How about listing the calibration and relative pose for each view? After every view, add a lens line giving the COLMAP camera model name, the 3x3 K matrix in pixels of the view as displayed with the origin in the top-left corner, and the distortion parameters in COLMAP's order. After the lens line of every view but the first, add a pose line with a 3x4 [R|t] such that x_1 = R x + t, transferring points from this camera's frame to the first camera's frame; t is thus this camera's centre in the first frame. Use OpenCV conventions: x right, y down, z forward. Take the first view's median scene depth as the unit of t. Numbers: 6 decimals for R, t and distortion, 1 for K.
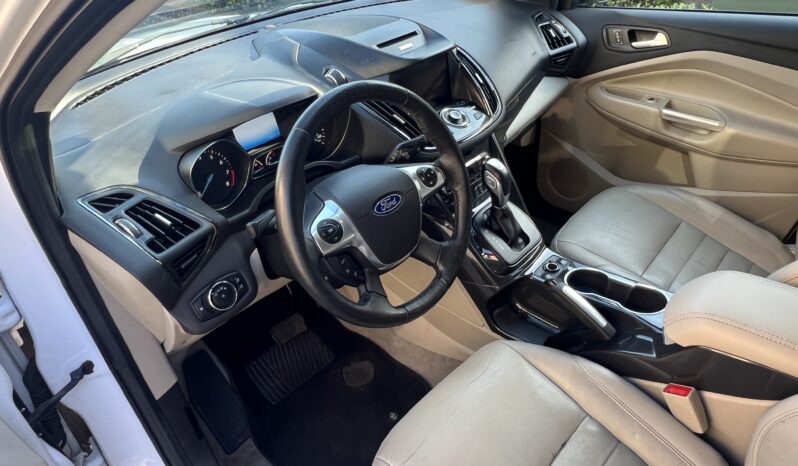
lens RADIAL K [[524.6, 0, 396.1], [0, 524.6, 240.1], [0, 0, 1]] dist [0.004268, -0.006628]
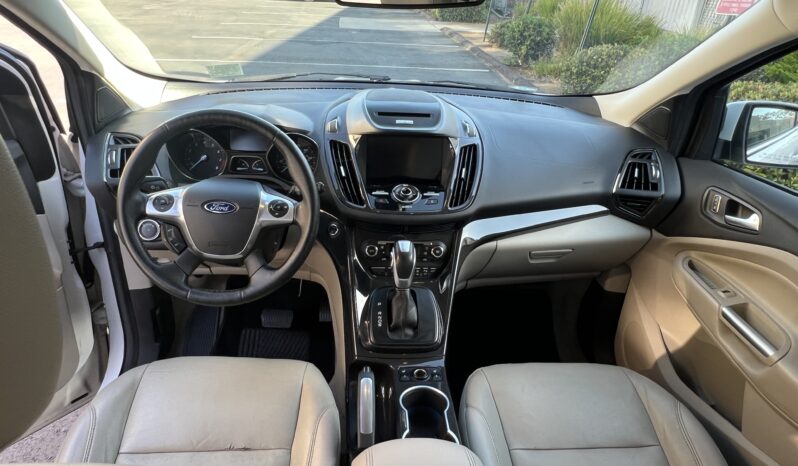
lens RADIAL K [[524.6, 0, 395.1], [0, 524.6, 238.7], [0, 0, 1]] dist [0.004268, -0.006628]
pose [[0.716132, 0.393126, -0.576721, 0.818932], [-0.477273, 0.878732, 0.006349, -0.166972], [0.509279, 0.270707, 0.816916, 0.171610]]
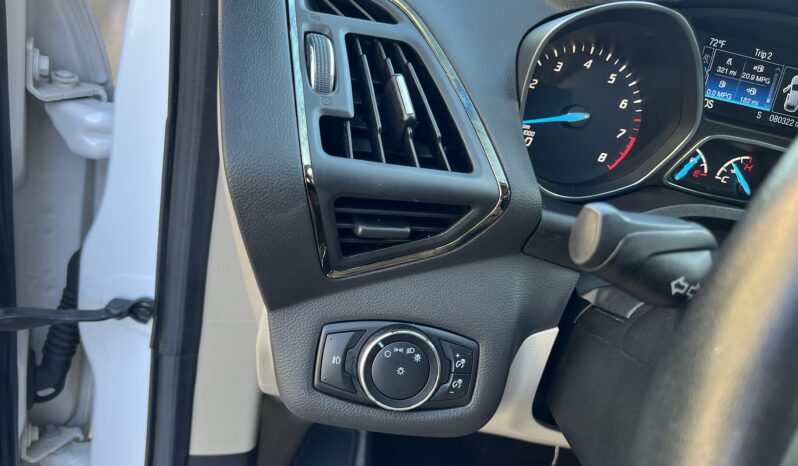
lens RADIAL K [[672.0, 0, 392.3], [0, 672.0, 232.0], [0, 0, 1]] dist [0.020772, -0.024320]
pose [[0.657758, 0.534105, -0.531118, -0.120880], [-0.621438, 0.783255, 0.018047, 0.023755], [0.425640, 0.318187, 0.847105, 0.499485]]
